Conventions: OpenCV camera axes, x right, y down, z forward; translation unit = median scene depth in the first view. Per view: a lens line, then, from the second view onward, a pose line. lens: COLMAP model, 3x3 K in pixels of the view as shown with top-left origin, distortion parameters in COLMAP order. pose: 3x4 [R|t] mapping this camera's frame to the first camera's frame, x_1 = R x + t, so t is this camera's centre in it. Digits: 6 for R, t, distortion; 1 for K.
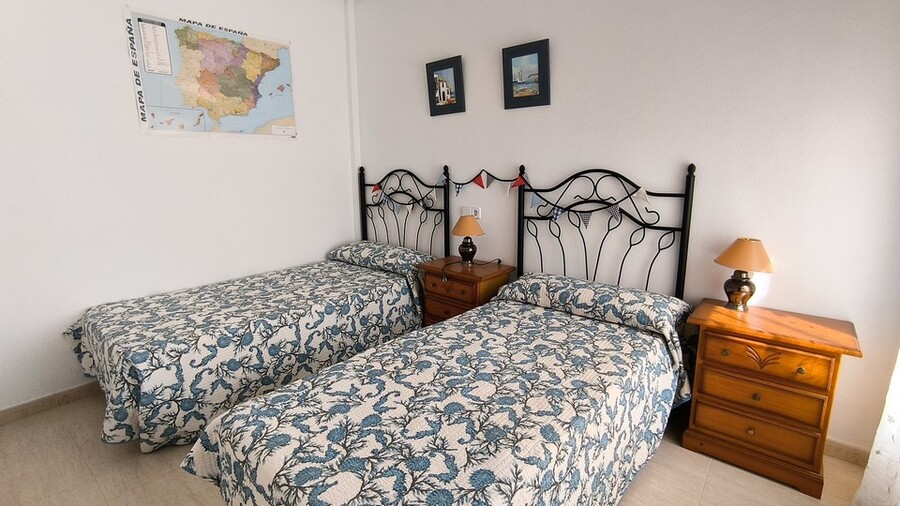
lens RADIAL K [[401.3, 0, 452.6], [0, 401.3, 256.7], [0, 0, 1]] dist [-0.058244, 0.000168]
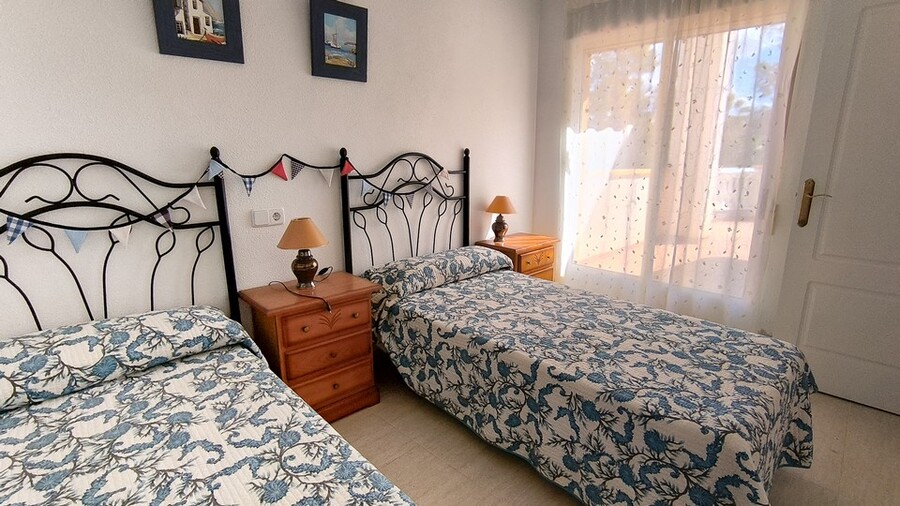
lens RADIAL K [[419.0, 0, 450.0], [0, 419.0, 253.0], [0, 0, 1]] dist [-0.039258, 0.020939]
pose [[0.127053, -0.224117, 0.966245, -0.733902], [0.211637, 0.957832, 0.194337, -0.148017], [-0.969055, 0.179802, 0.169126, 0.706198]]
